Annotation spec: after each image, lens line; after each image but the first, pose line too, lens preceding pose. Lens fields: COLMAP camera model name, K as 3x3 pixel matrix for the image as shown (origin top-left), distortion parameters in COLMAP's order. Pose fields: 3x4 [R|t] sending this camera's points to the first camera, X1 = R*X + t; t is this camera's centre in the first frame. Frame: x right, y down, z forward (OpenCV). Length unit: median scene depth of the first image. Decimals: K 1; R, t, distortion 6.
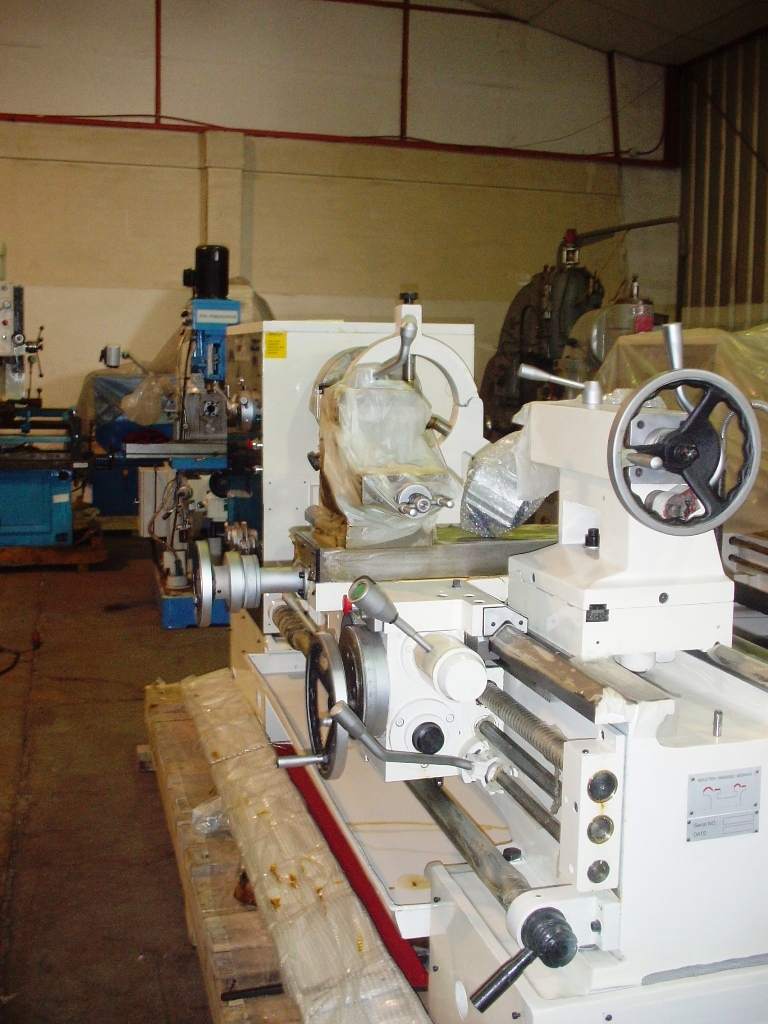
lens RADIAL K [[1146.3, 0, 384.7], [0, 1146.3, 508.0], [0, 0, 1]] dist [-0.077551, 0.084427]
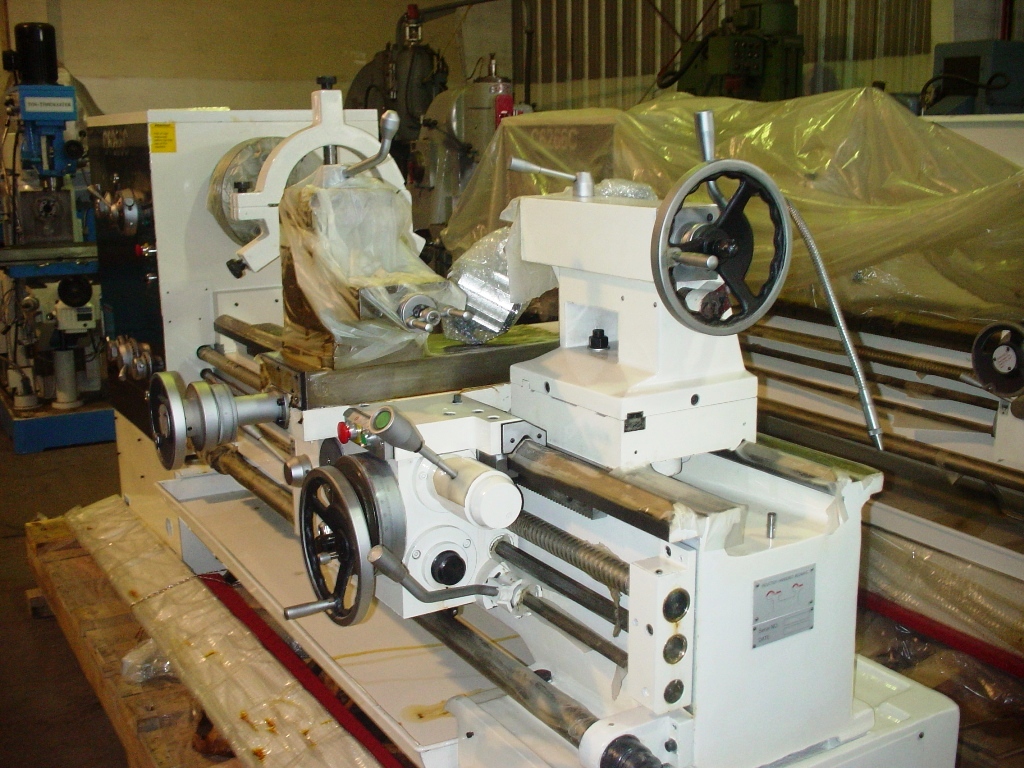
lens RADIAL K [[1146.3, 0, 514.5], [0, 1146.3, 398.0], [0, 0, 1]] dist [-0.077551, 0.084427]
pose [[0.962791, -0.081521, 0.257657, -0.127635], [0.056950, 0.993210, 0.101440, -0.024682], [-0.264177, -0.082992, 0.960897, 0.096086]]
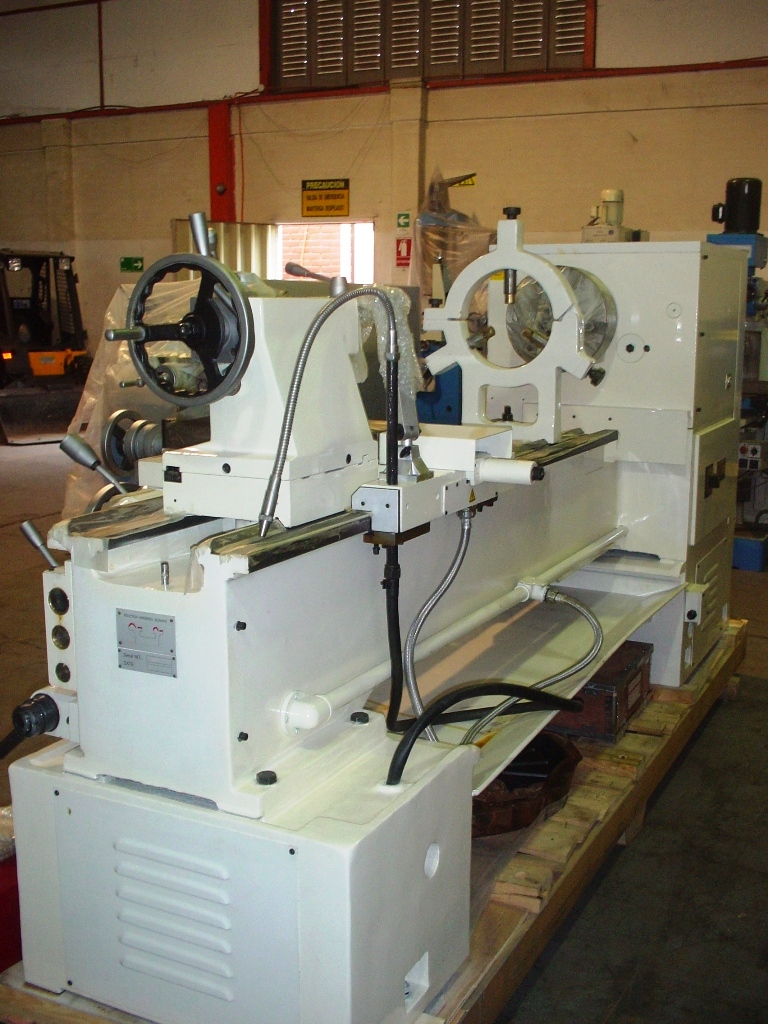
lens RADIAL K [[1146.3, 0, 384.7], [0, 1146.3, 508.0], [0, 0, 1]] dist [-0.077551, 0.084427]
pose [[0.734615, 0.110805, -0.669375, 0.925581], [-0.085777, 0.993826, 0.070377, 0.022485], [0.673040, 0.005717, 0.739584, 0.248149]]
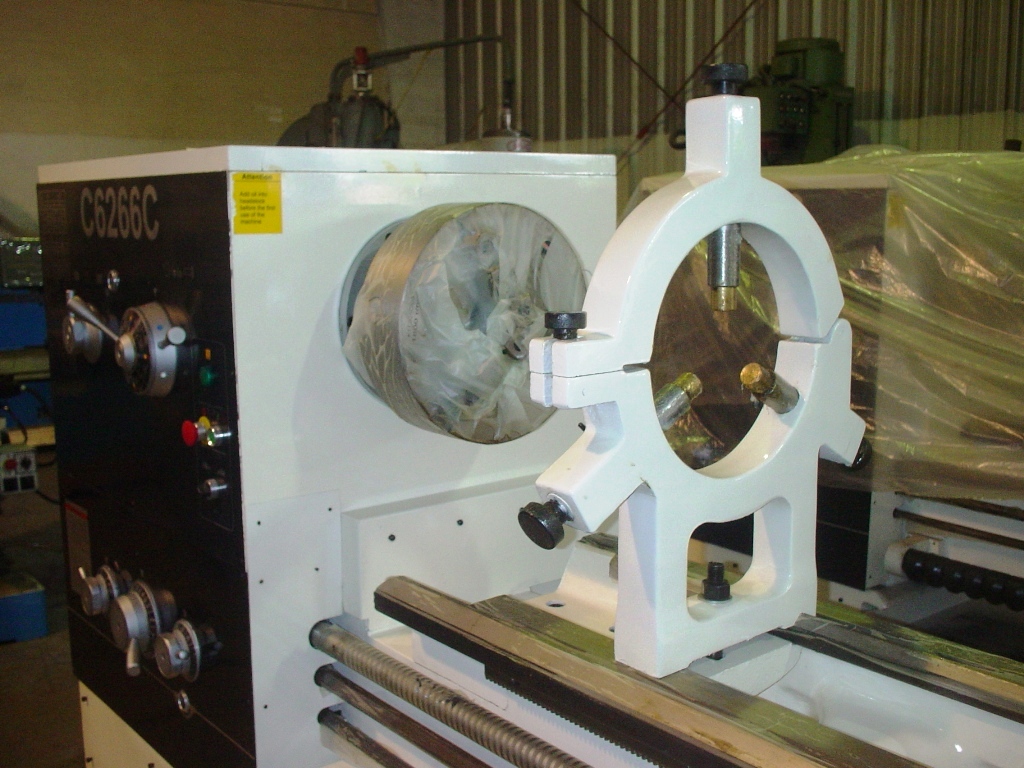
lens RADIAL K [[1146.3, 0, 514.5], [0, 1146.3, 398.0], [0, 0, 1]] dist [-0.077551, 0.084427]
pose [[0.918450, -0.083252, 0.386677, -0.296592], [0.068842, 0.996323, 0.050994, -0.142774], [-0.389501, -0.020215, 0.920804, 0.955954]]
